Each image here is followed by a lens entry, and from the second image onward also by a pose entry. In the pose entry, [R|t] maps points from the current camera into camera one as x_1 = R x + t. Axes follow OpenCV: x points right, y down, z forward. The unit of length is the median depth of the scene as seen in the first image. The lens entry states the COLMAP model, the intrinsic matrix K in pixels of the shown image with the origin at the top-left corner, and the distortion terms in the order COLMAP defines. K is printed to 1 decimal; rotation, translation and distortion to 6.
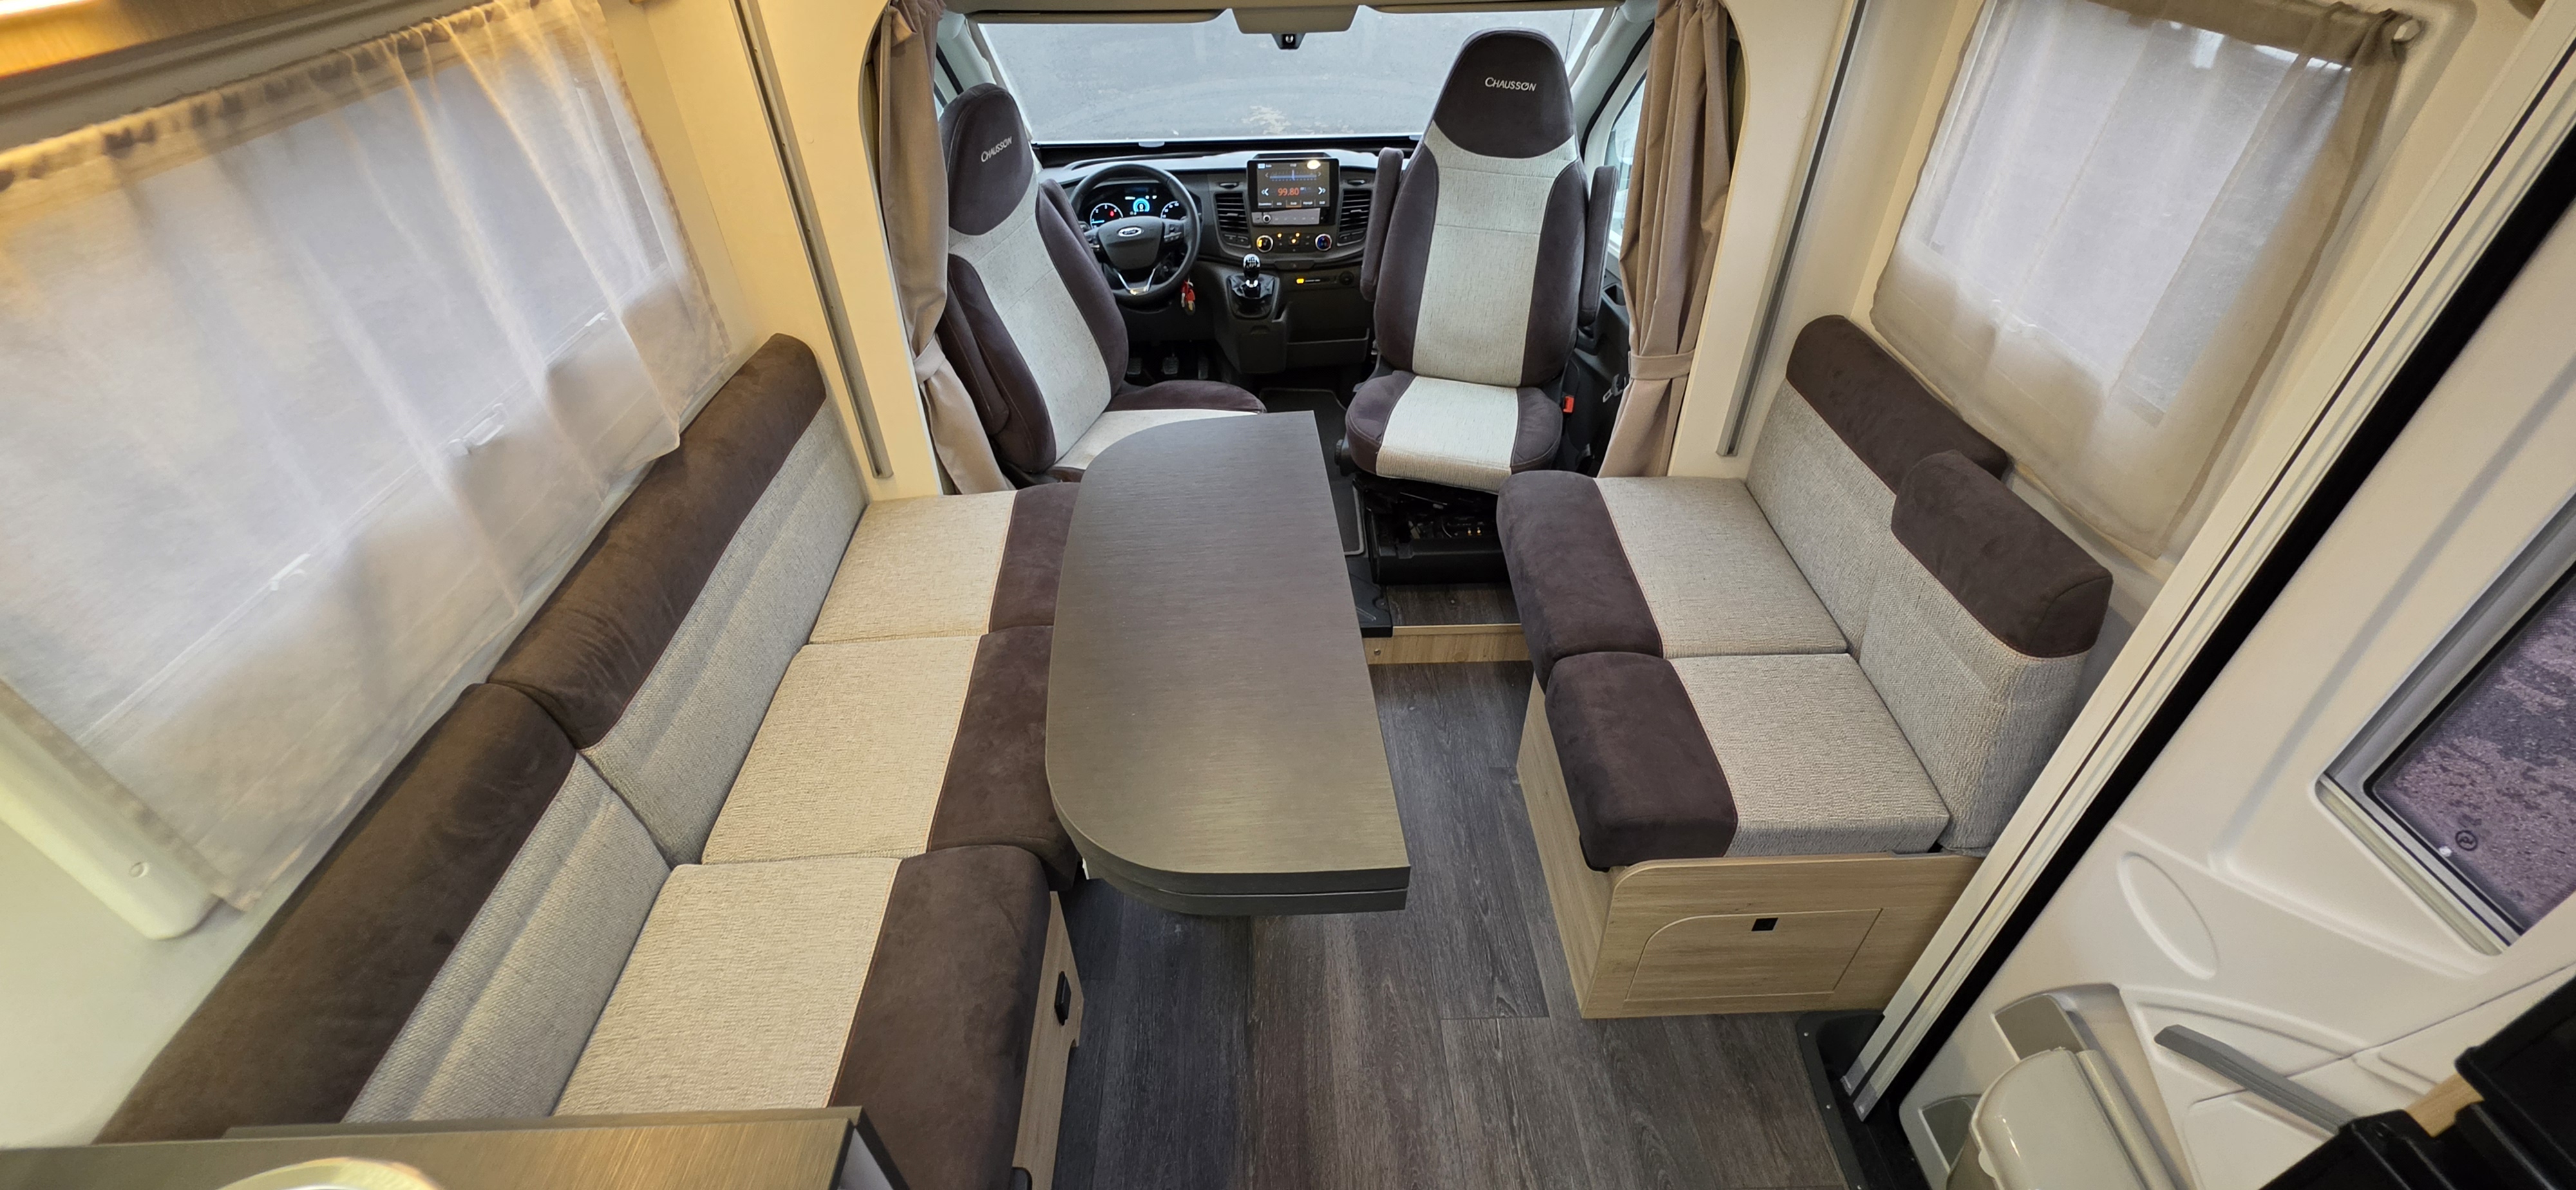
lens RADIAL K [[1035.0, 0, 1285.4], [0, 1035.0, 592.8], [0, 0, 1]] dist [-0.000803, 0.001105]
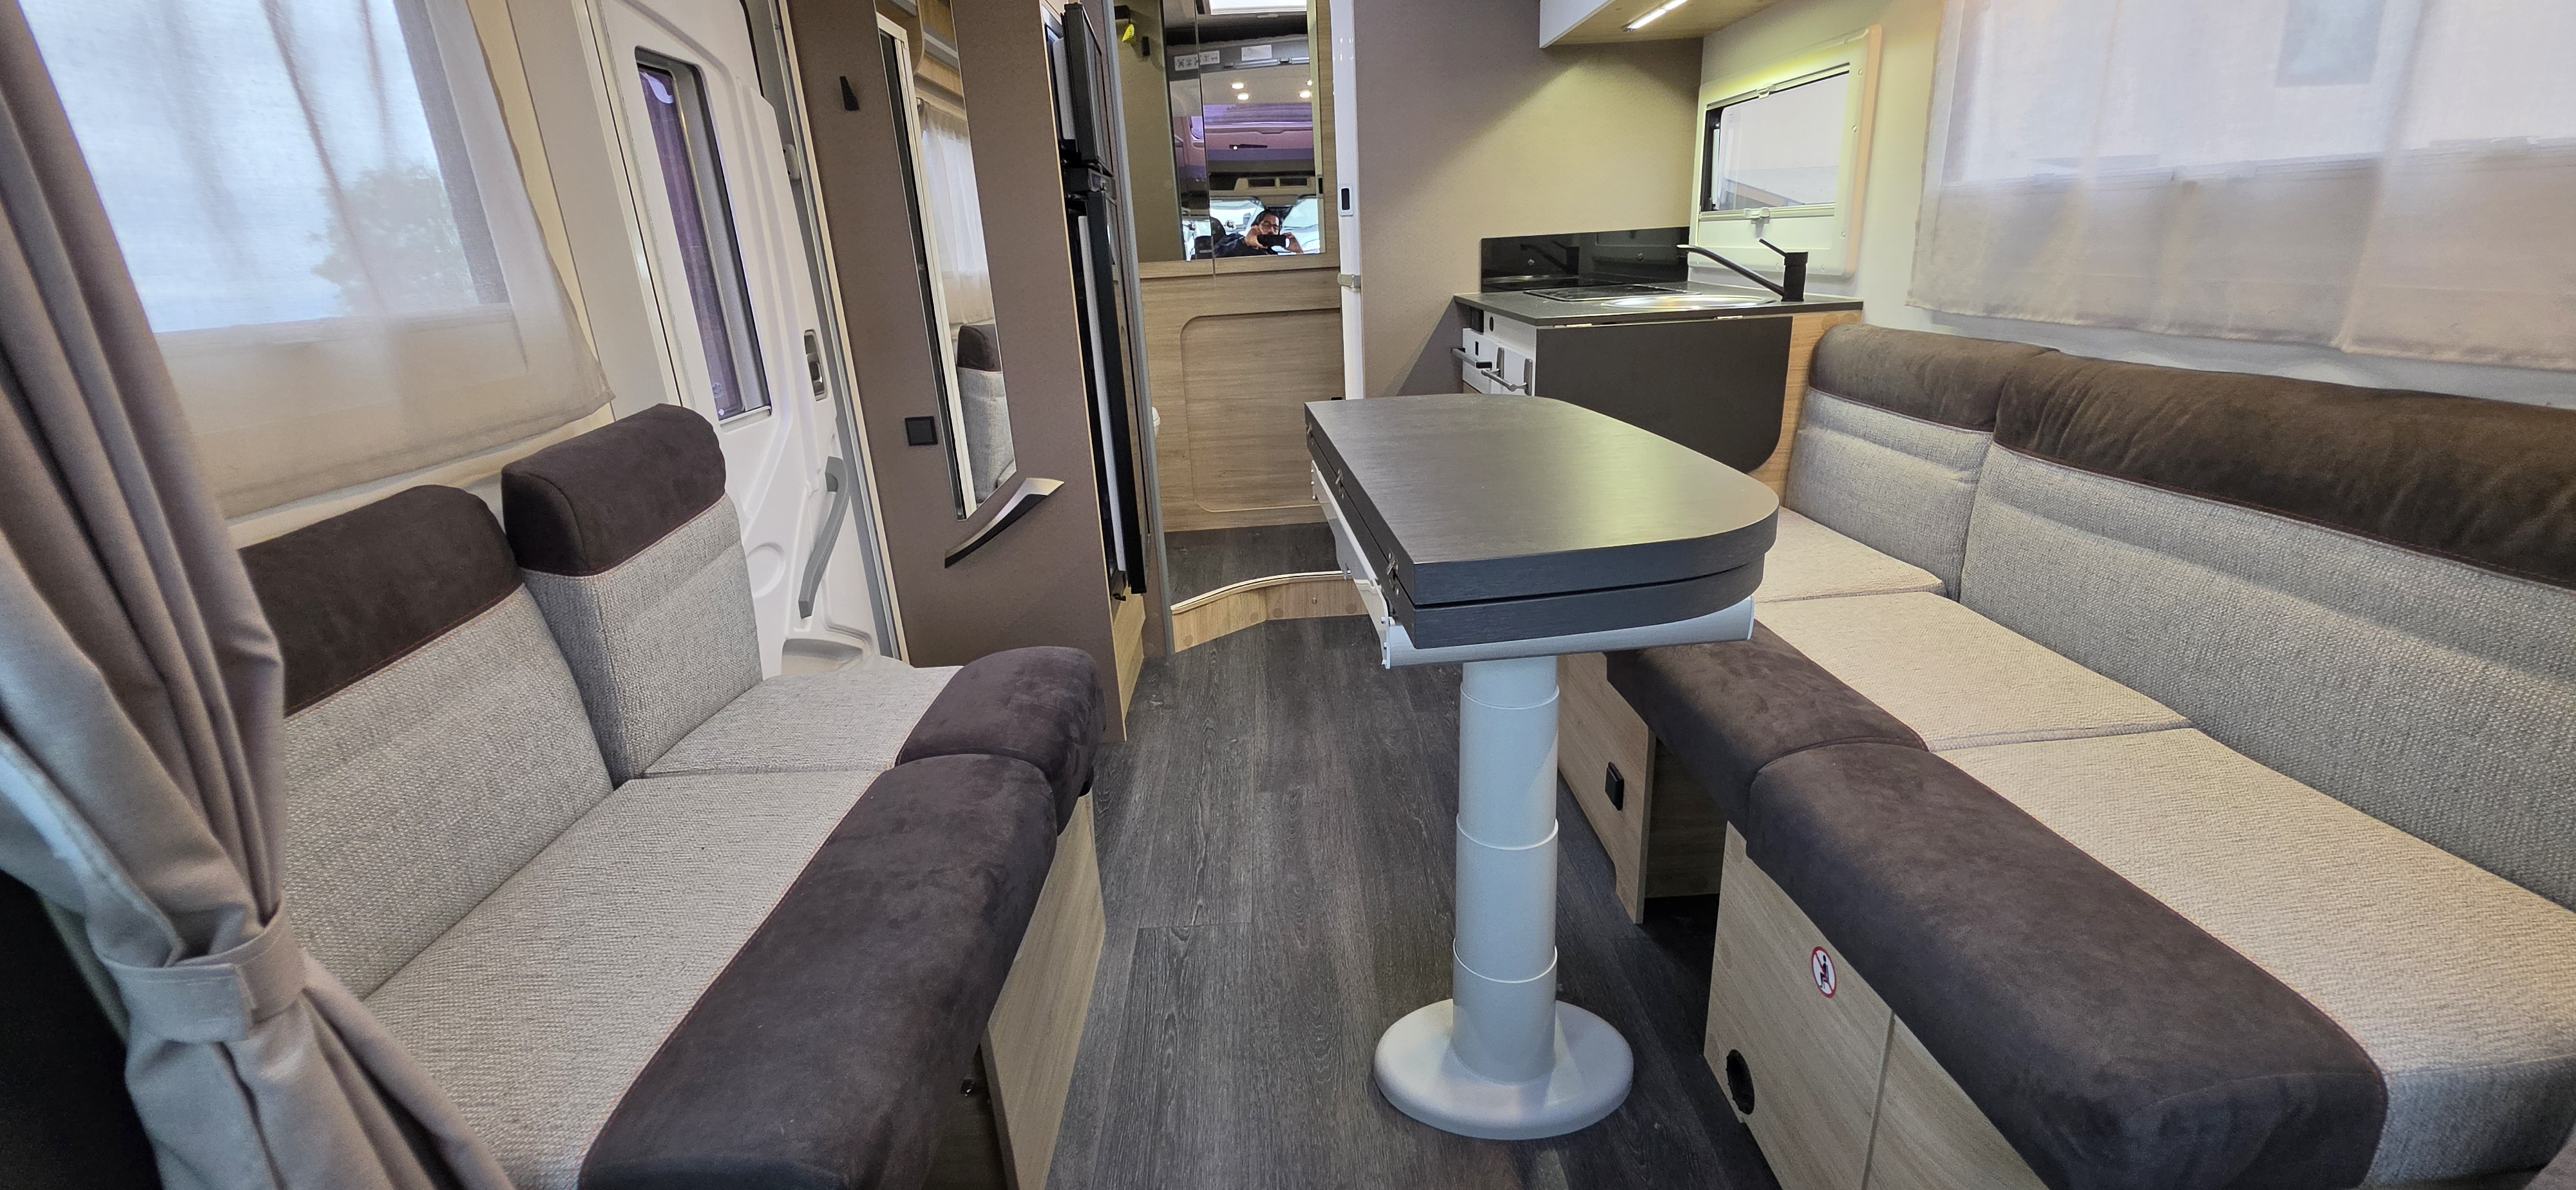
lens RADIAL K [[1028.0, 0, 1279.1], [0, 1028.0, 592.8], [0, 0, 1]] dist [-0.000260, -0.000088]
pose [[-0.997800, 0.057804, 0.032452, 0.104381], [0.058544, 0.538737, 0.840437, -0.785786], [0.031098, 0.840488, -0.540936, 1.767586]]
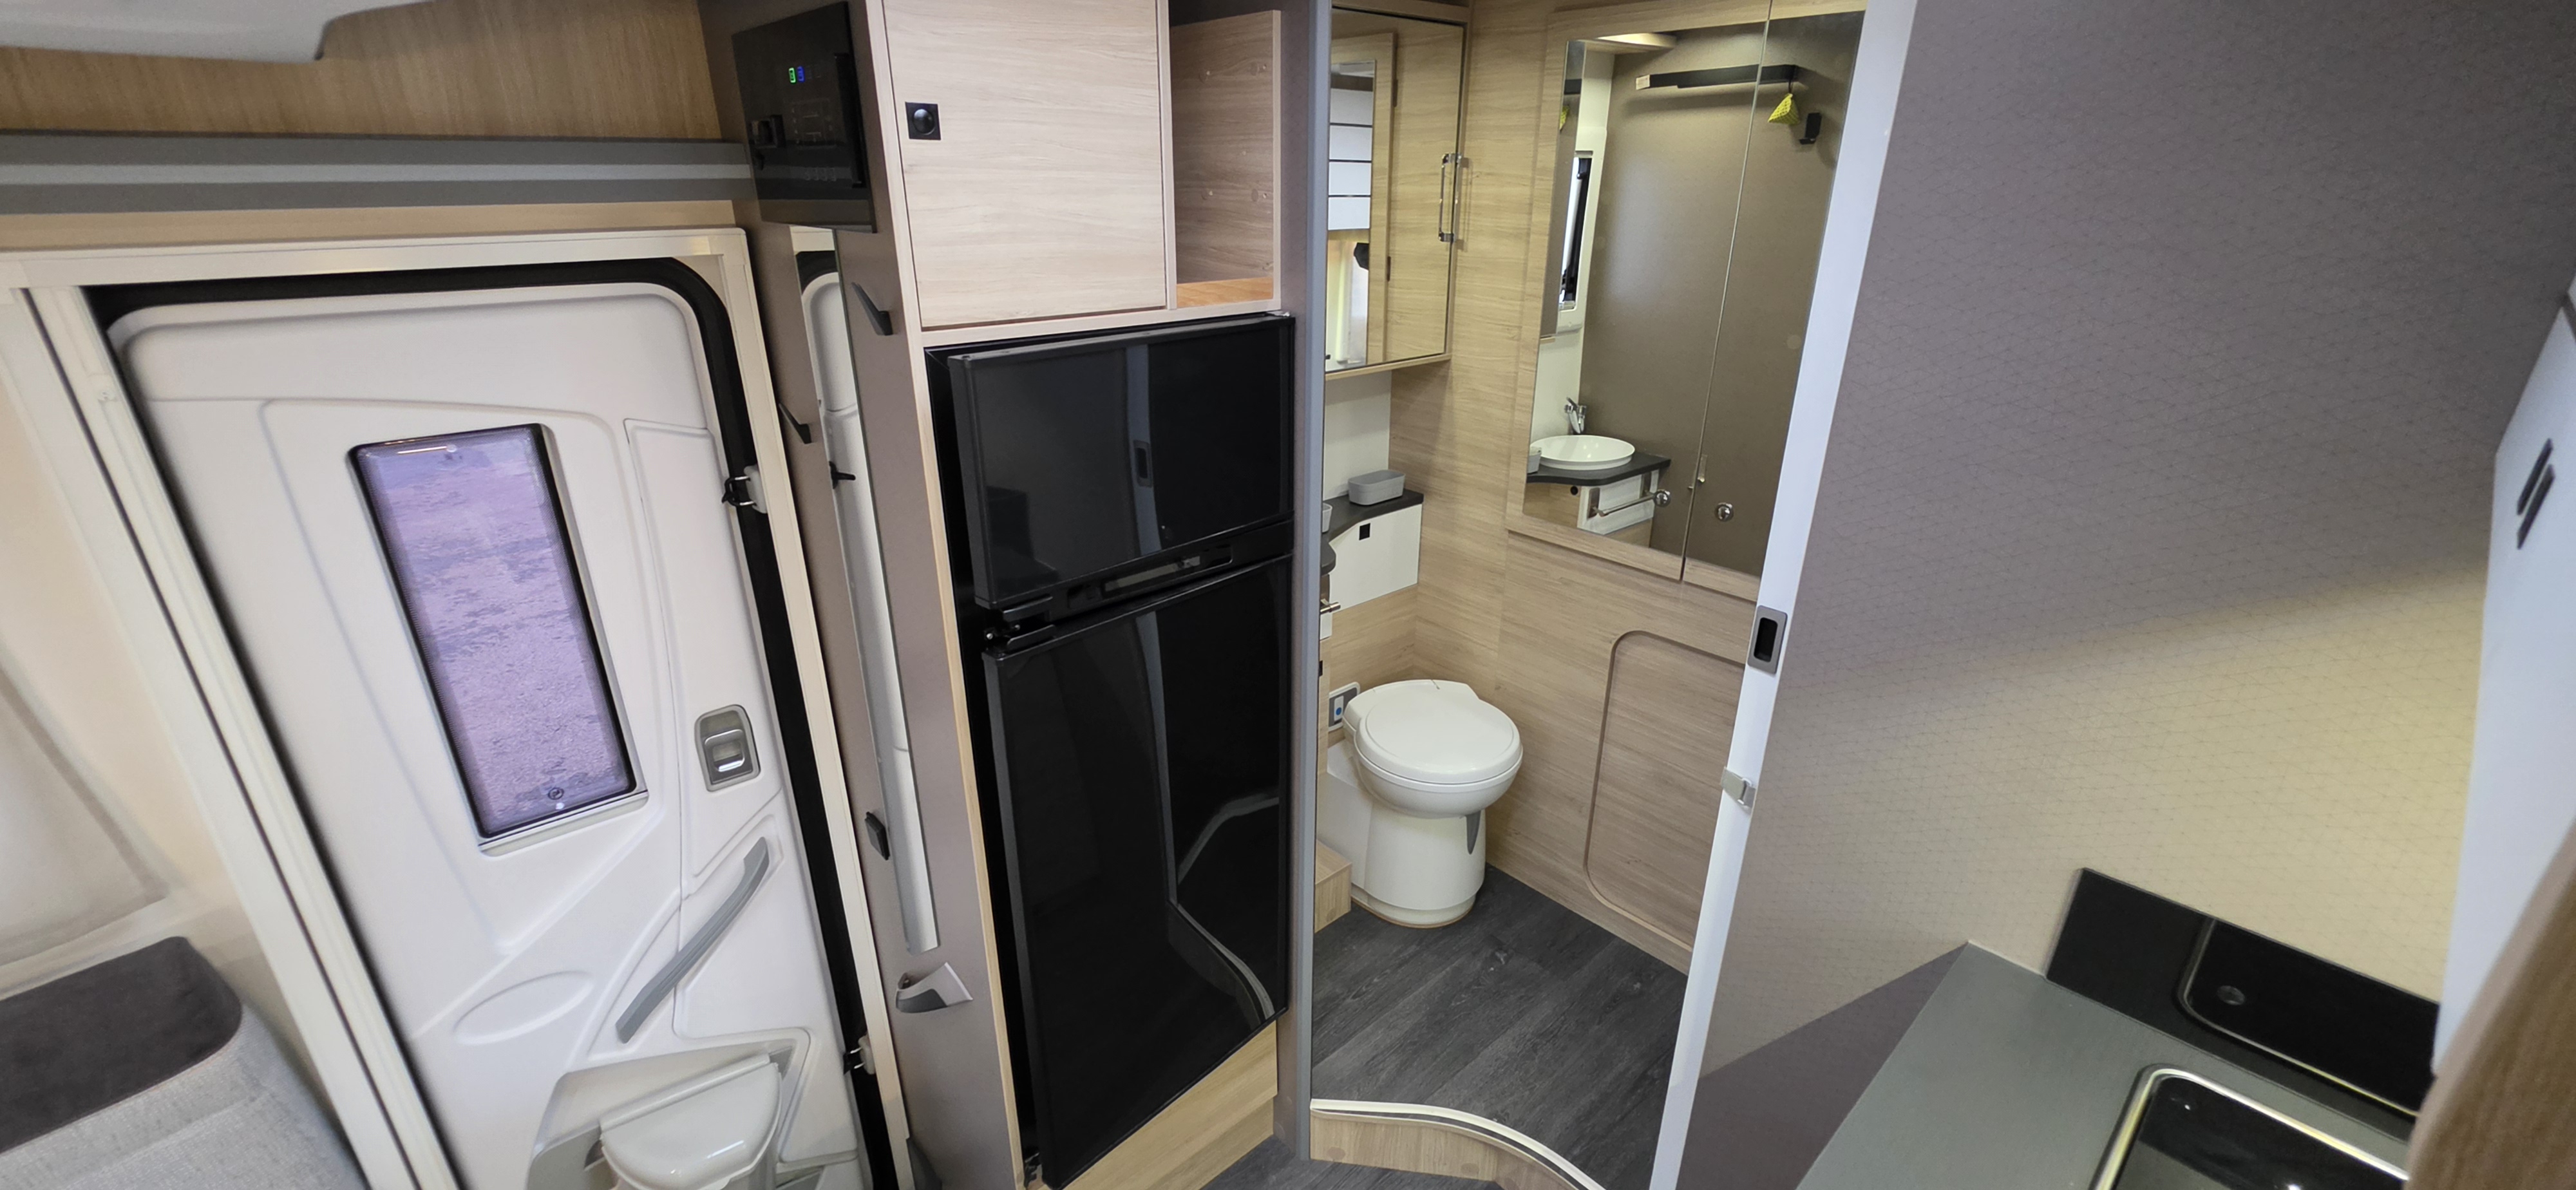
lens RADIAL K [[1046.4, 0, 1286.3], [0, 1046.4, 586.9], [0, 0, 1]] dist [0.000479, 0.000153]
pose [[-0.645303, -0.278792, 0.711237, -0.413736], [0.481270, 0.574671, 0.661916, -0.331305], [-0.593264, 0.769434, -0.236662, 0.392590]]
